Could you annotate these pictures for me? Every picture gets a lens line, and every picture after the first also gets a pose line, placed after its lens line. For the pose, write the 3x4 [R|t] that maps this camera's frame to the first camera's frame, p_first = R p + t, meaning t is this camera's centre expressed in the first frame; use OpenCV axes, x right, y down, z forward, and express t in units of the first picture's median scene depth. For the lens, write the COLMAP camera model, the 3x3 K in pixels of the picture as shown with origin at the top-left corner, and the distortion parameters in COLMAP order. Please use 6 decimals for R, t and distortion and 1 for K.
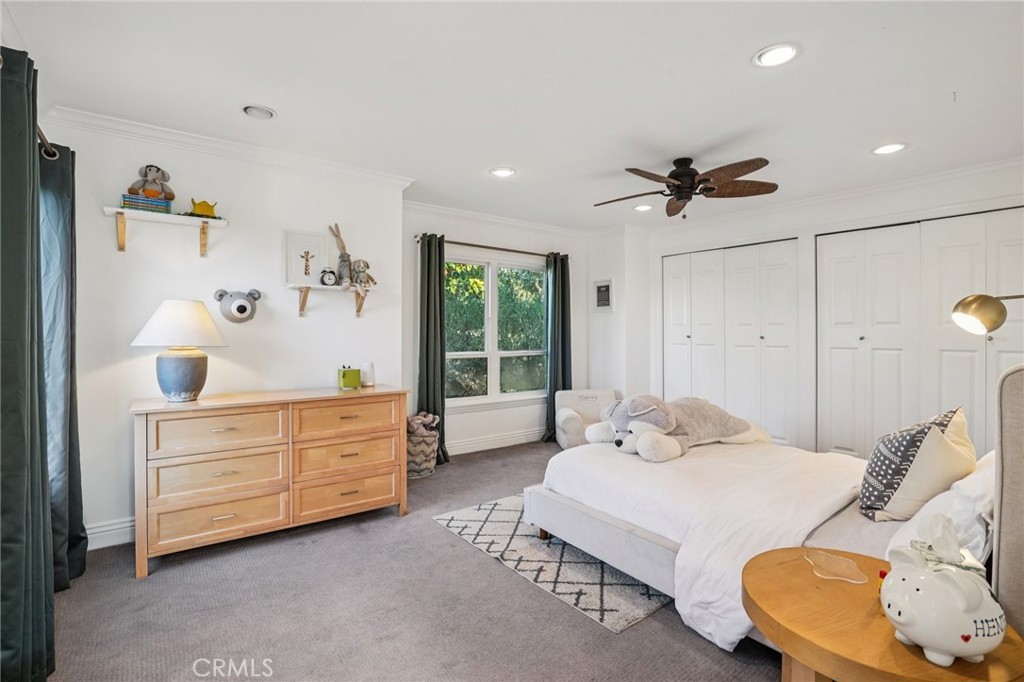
lens RADIAL K [[482.8, 0, 516.6], [0, 482.8, 334.3], [0, 0, 1]] dist [-0.074825, 0.029828]
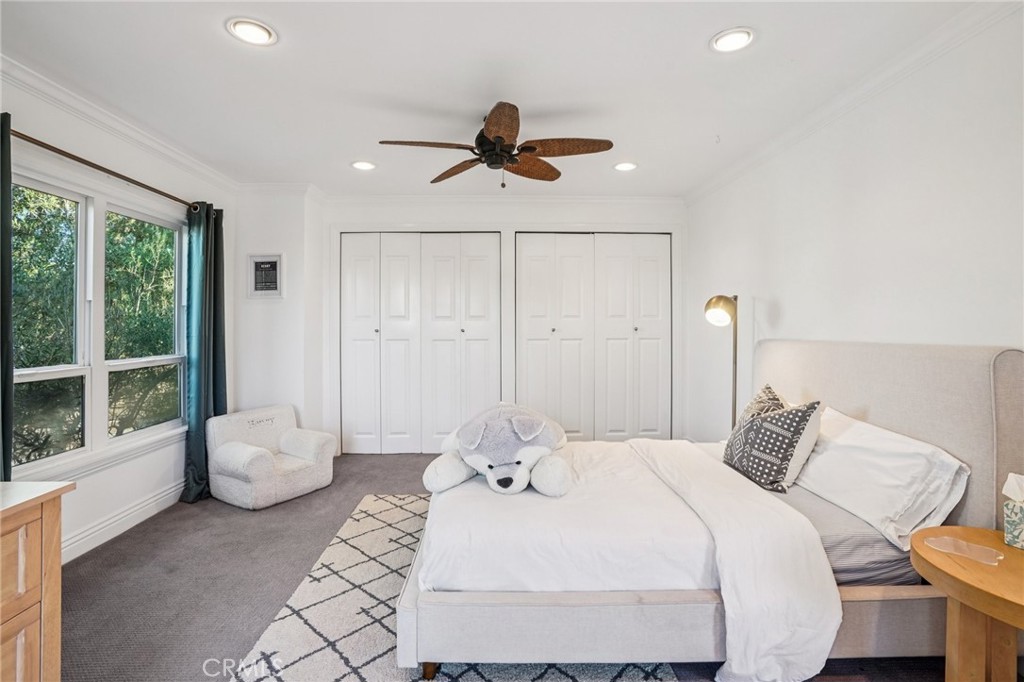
lens RADIAL K [[481.8, 0, 510.0], [0, 481.8, 320.9], [0, 0, 1]] dist [-0.057551, 0.020094]
pose [[0.591191, 0.003053, 0.806526, -0.233569], [0.009190, 0.999902, -0.010522, -0.002075], [-0.806479, 0.013633, 0.591106, 0.379540]]
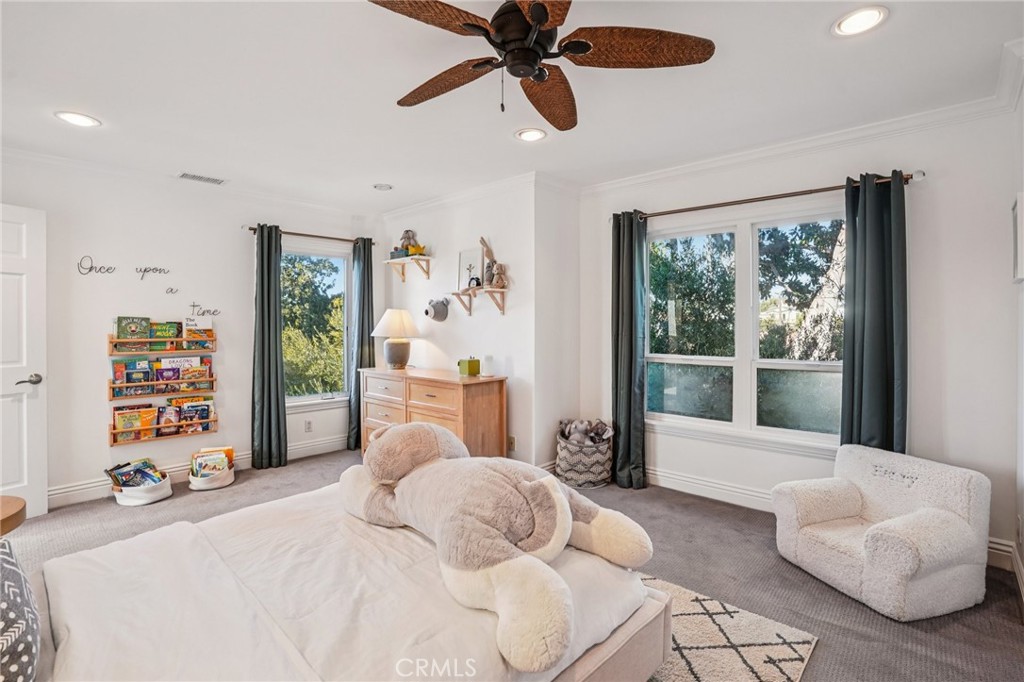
lens RADIAL K [[482.8, 0, 516.6], [0, 482.8, 334.3], [0, 0, 1]] dist [-0.074825, 0.029828]
pose [[0.156250, 0.011513, -0.987650, 0.649510], [-0.006808, 0.999921, 0.010579, -0.002021], [0.987694, 0.005071, 0.156316, 0.710998]]
